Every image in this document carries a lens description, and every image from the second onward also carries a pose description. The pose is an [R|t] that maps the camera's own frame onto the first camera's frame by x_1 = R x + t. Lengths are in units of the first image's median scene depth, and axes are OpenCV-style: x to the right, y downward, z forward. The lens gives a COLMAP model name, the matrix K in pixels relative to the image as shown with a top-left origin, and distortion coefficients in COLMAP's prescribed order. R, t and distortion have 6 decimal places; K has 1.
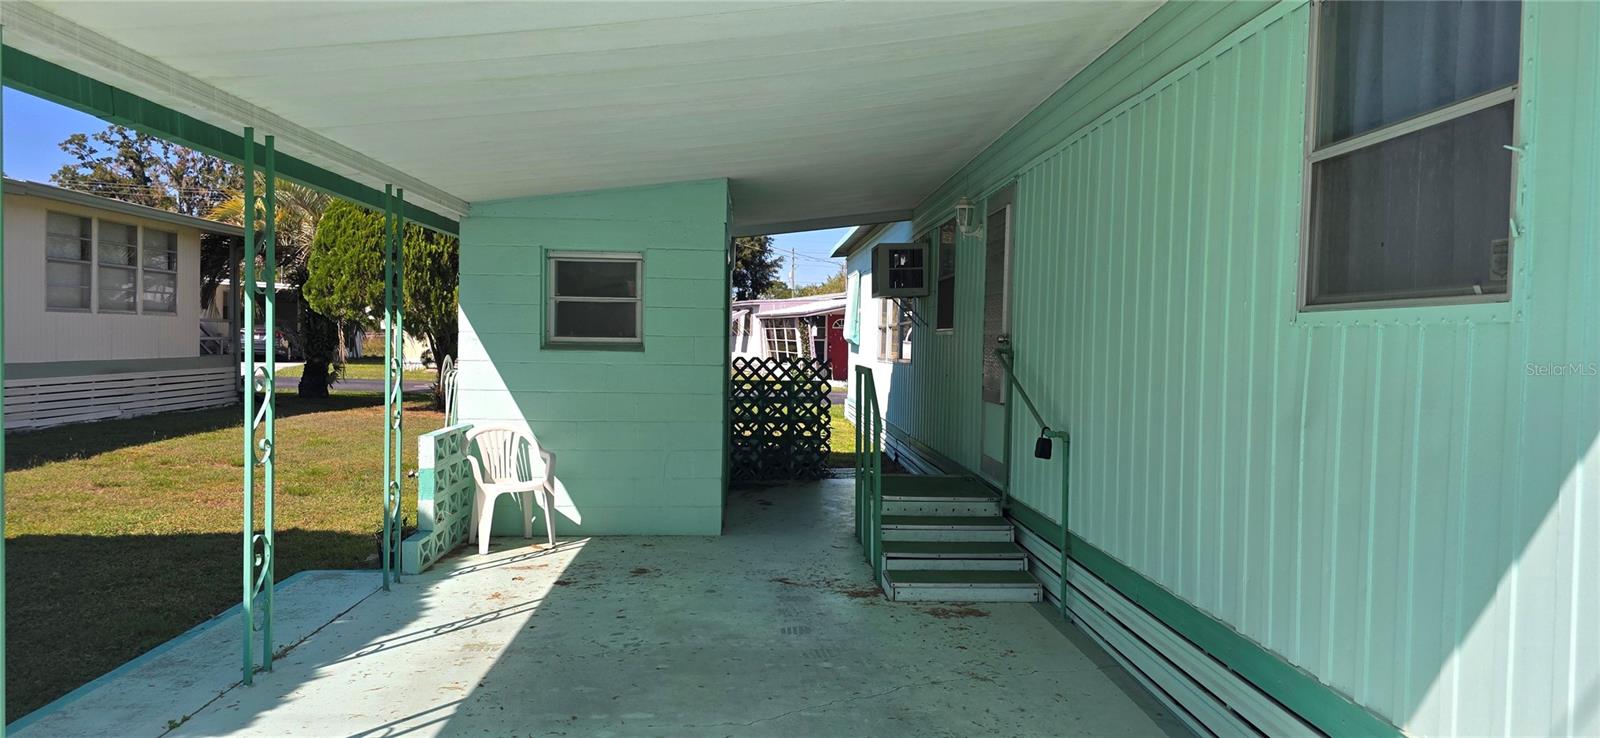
lens RADIAL K [[1074.6, 0, 794.7], [0, 1074.6, 368.0], [0, 0, 1]] dist [0.037567, -0.008780]
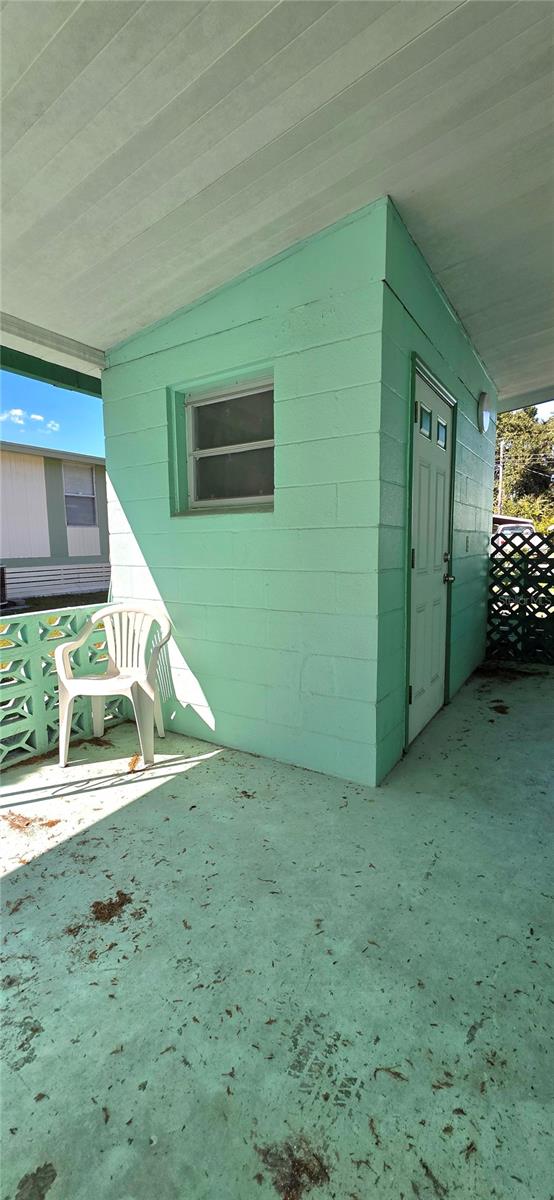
lens RADIAL K [[477.4, 0, 277.7], [0, 477.4, 601.9], [0, 0, 1]] dist [-0.001915, -0.000092]
pose [[0.819831, 0.050739, -0.570353, 0.044048], [0.002805, 0.995699, 0.092609, 0.014298], [0.572599, -0.077523, 0.816162, 0.734745]]
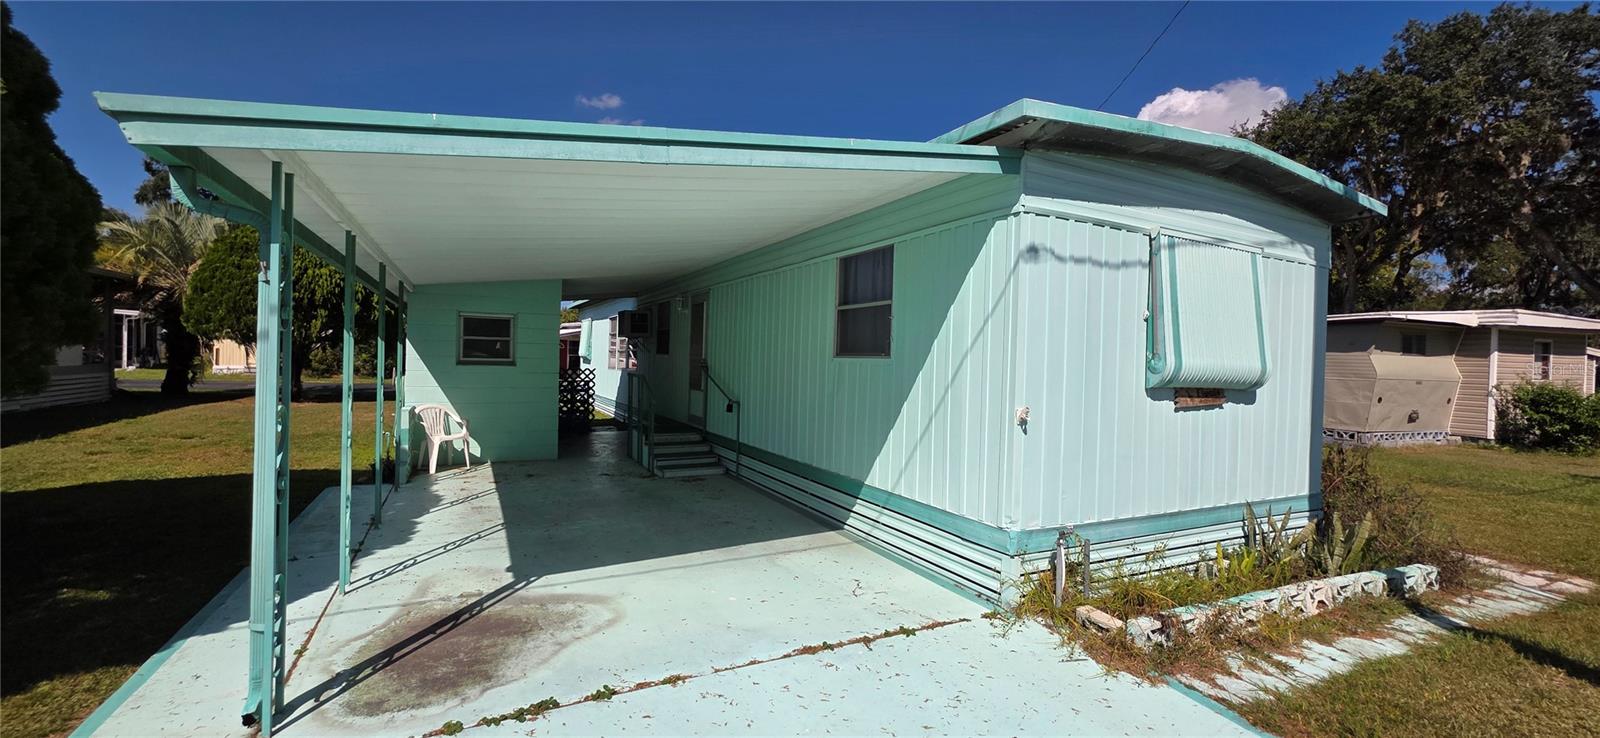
lens RADIAL K [[636.5, 0, 796.7], [0, 636.5, 364.8], [0, 0, 1]] dist [-0.001915, -0.000092]
pose [[0.906951, 0.003360, 0.421222, -0.162412], [0.000819, 0.999952, -0.009739, -0.005973], [-0.421235, 0.009178, 0.906905, -0.246698]]
